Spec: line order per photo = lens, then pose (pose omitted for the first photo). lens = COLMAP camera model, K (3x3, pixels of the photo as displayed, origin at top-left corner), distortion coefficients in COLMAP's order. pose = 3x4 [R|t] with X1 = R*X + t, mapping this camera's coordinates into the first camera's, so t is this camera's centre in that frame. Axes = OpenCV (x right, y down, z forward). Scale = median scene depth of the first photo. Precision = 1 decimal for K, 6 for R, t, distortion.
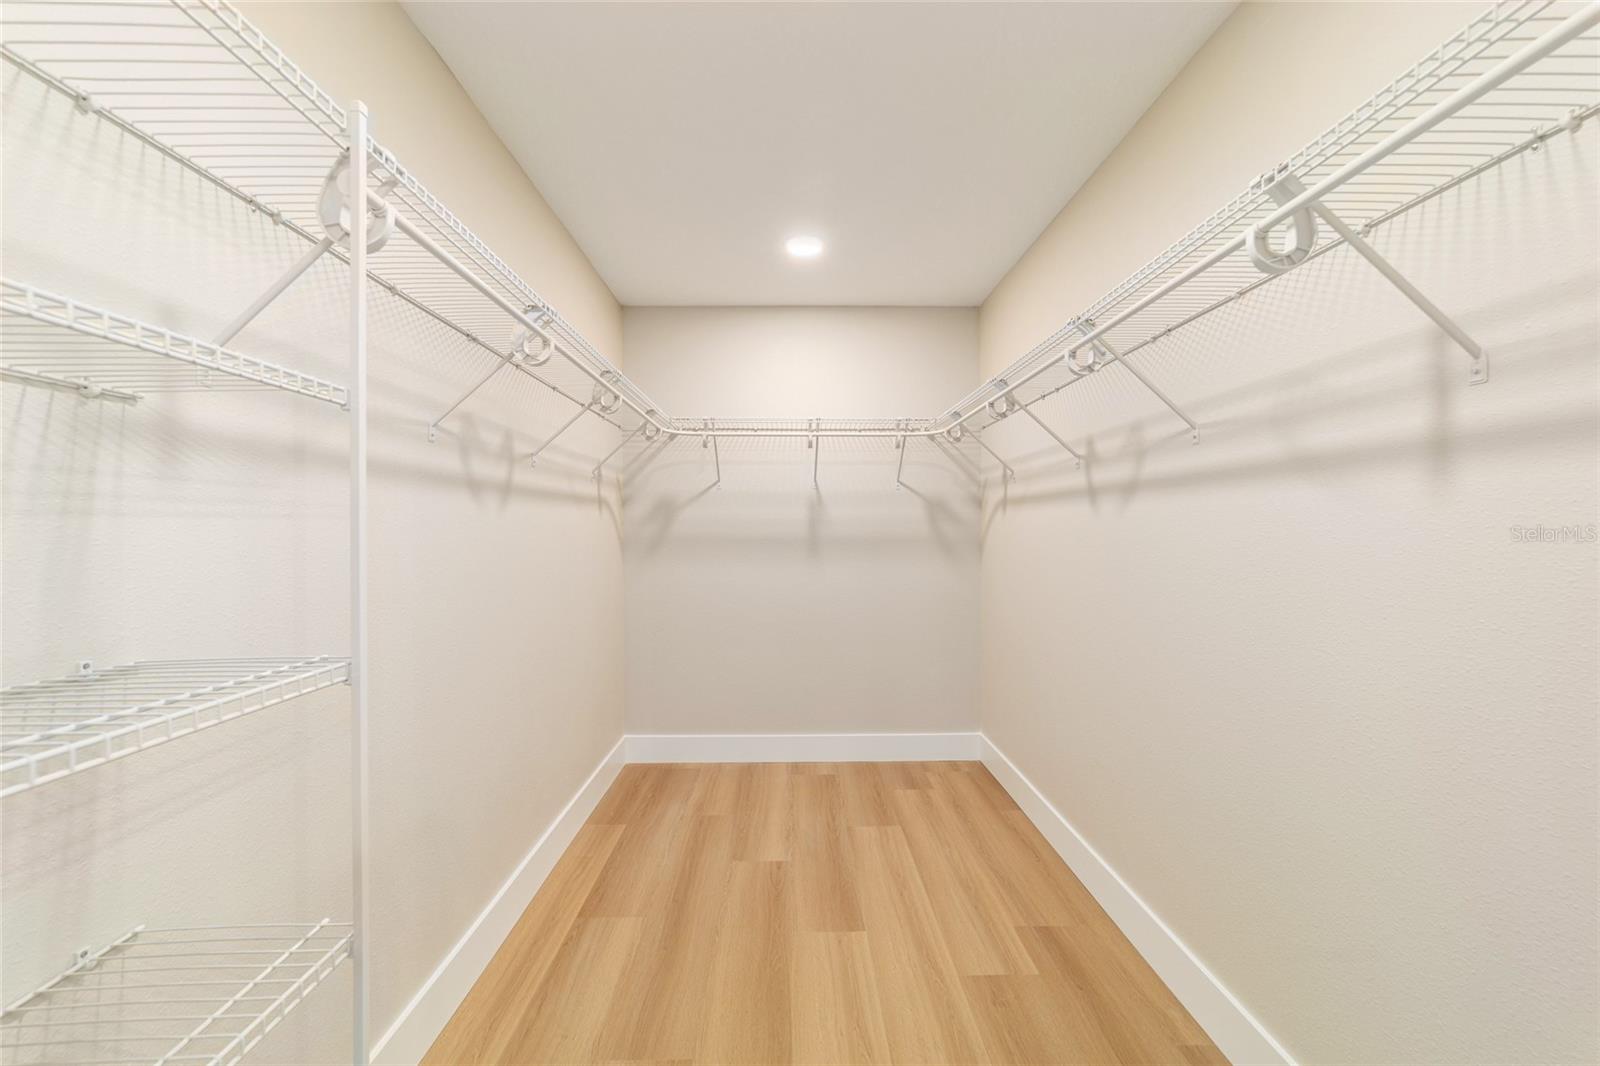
lens RADIAL K [[614.4, 0, 800.4], [0, 614.4, 531.1], [0, 0, 1]] dist [-0.012098, 0.000161]
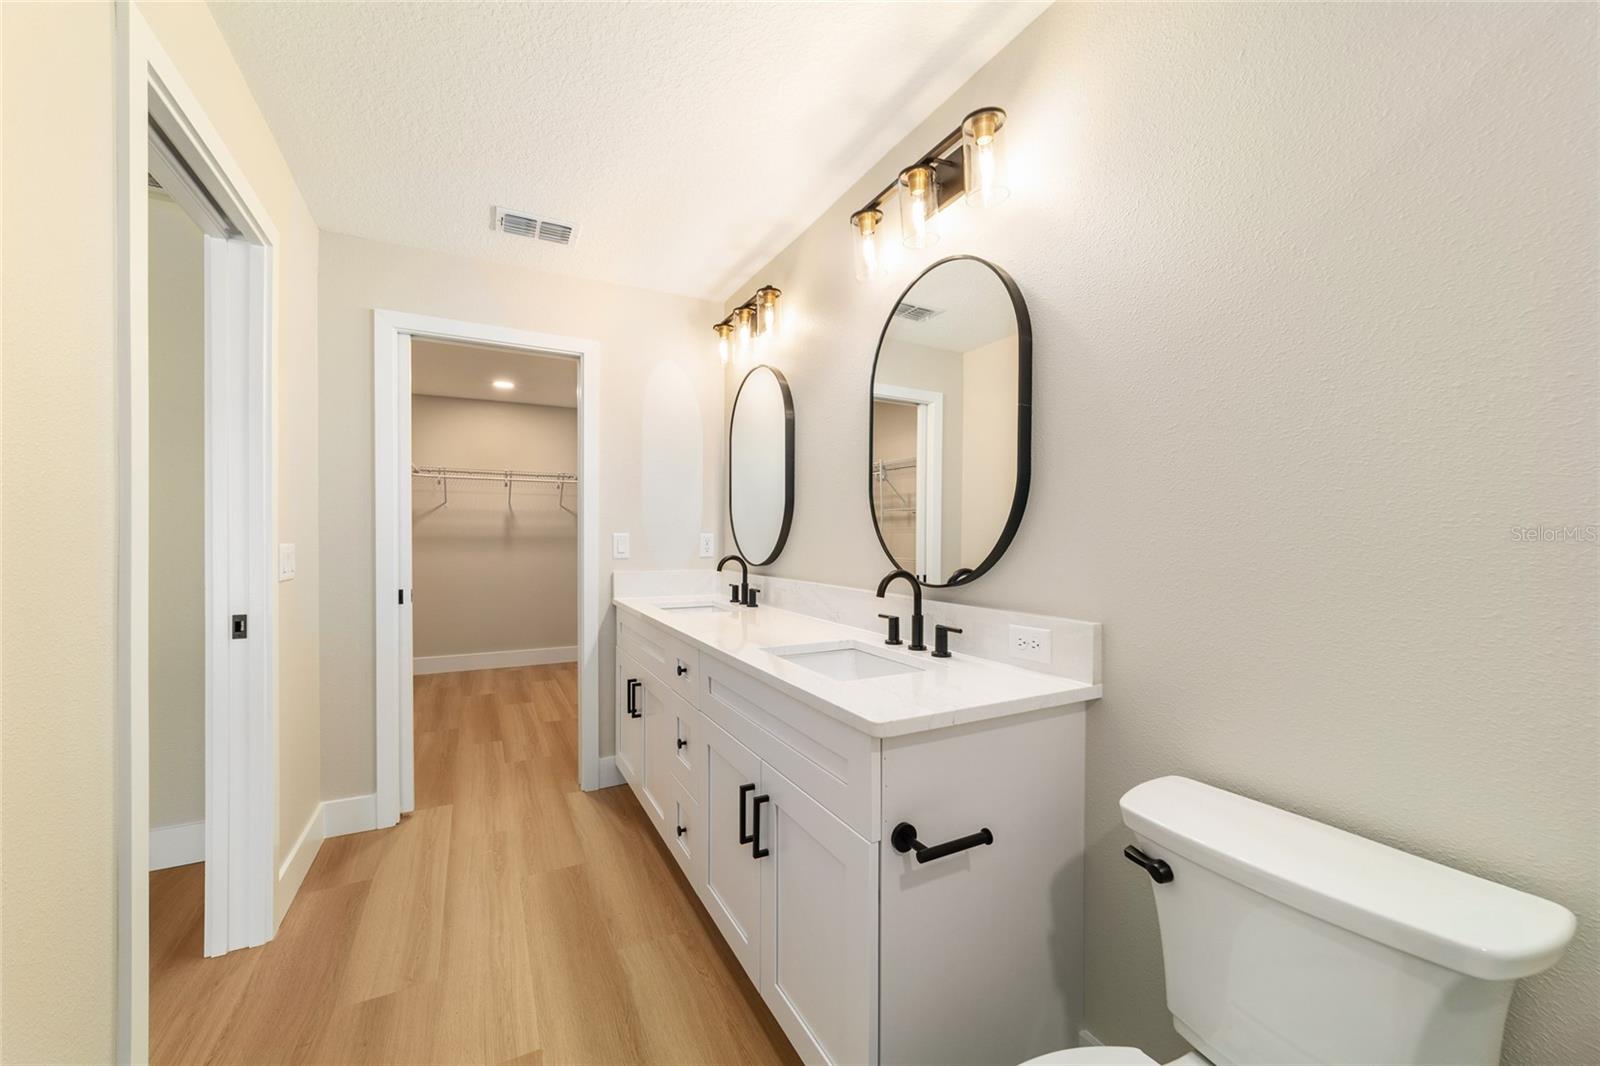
lens RADIAL K [[614.4, 0, 798.8], [0, 614.4, 534.5], [0, 0, 1]] dist [-0.012098, 0.000161]
pose [[0.893862, 0.001238, 0.448340, -0.022985], [0.000414, 0.999993, -0.003585, 0.012045], [-0.448341, 0.003390, 0.893856, -1.003817]]
